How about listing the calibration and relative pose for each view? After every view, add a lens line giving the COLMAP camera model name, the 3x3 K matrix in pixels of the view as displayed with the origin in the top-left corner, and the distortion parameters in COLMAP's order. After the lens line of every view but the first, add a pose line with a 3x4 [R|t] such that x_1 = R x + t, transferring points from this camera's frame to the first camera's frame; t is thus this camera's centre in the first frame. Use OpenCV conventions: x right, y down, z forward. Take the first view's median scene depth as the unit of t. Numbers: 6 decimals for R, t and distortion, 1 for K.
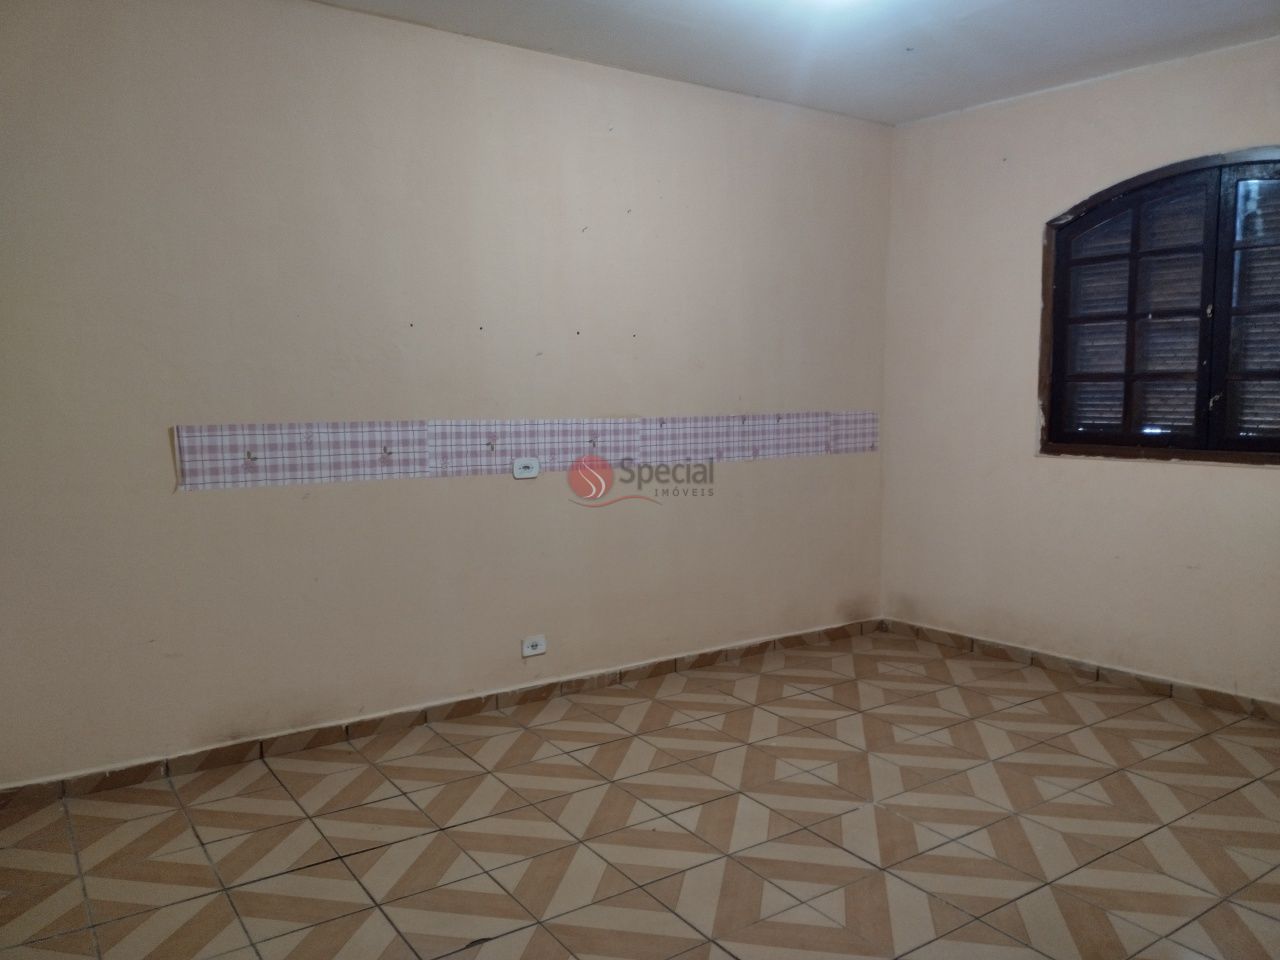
lens RADIAL K [[956.8, 0, 628.5], [0, 956.8, 486.2], [0, 0, 1]] dist [0.079060, -0.109780]
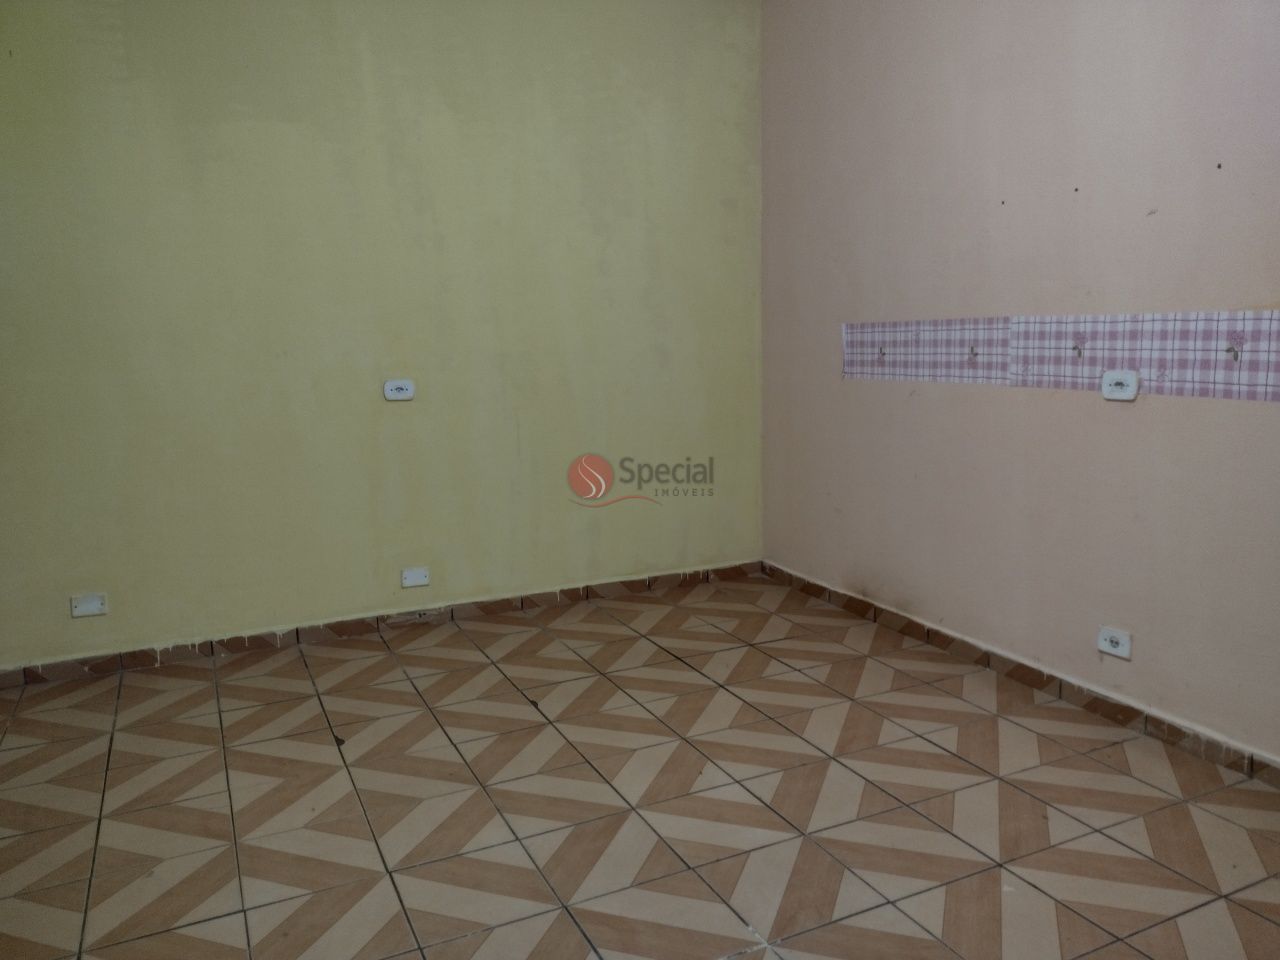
lens RADIAL K [[956.8, 0, 628.5], [0, 956.8, 486.2], [0, 0, 1]] dist [0.079060, -0.109780]
pose [[-0.170086, 0.168360, -0.970941, 0.684352], [-0.061071, 0.981602, 0.180907, -0.055729], [0.983535, 0.090066, -0.156675, 0.819686]]
